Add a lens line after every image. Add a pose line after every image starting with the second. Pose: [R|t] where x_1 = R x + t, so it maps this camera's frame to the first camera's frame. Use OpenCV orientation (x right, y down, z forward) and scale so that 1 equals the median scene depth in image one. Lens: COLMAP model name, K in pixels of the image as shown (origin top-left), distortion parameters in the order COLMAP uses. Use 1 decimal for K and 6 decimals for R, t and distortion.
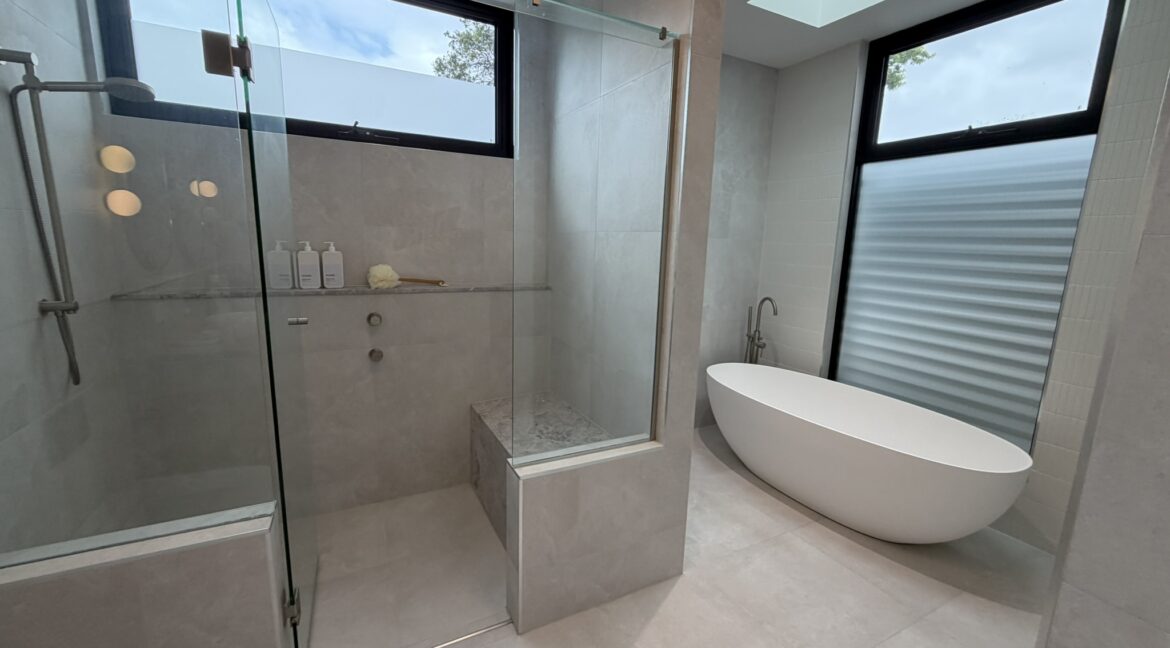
lens RADIAL K [[463.3, 0, 578.2], [0, 463.3, 321.6], [0, 0, 1]] dist [-0.003181, -0.000166]
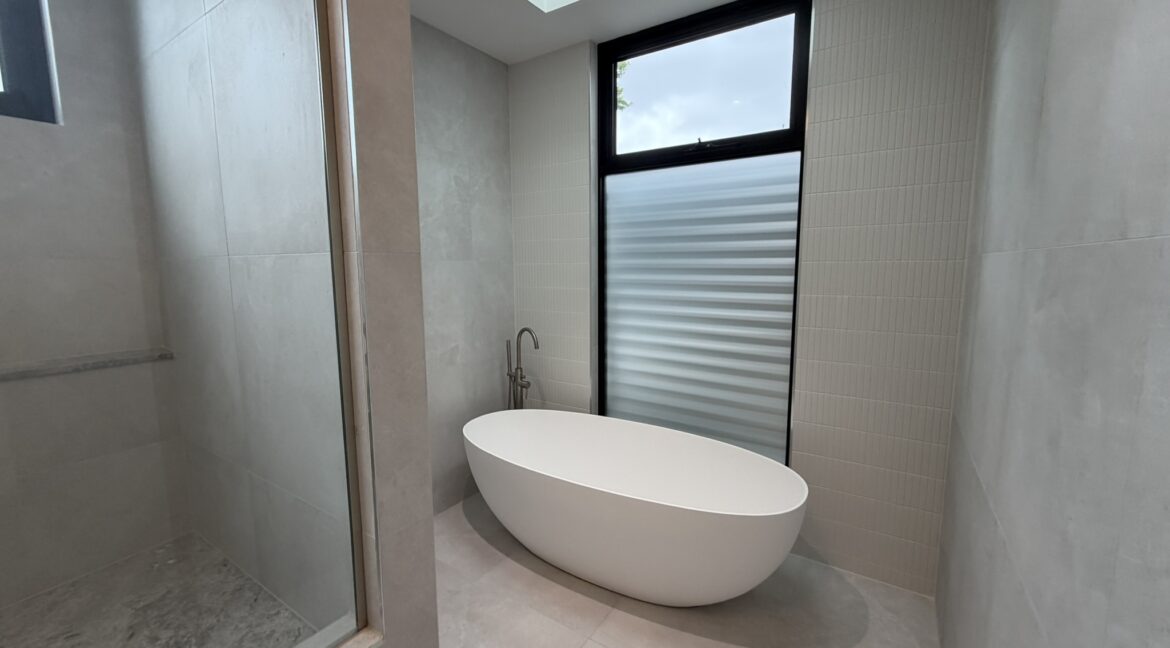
lens RADIAL K [[463.3, 0, 578.2], [0, 463.3, 321.6], [0, 0, 1]] dist [-0.003181, -0.000166]
pose [[0.872738, -0.092192, 0.479406, 0.099762], [0.114759, 0.993232, -0.017911, -0.042444], [-0.474510, 0.070648, 0.877411, 0.239426]]
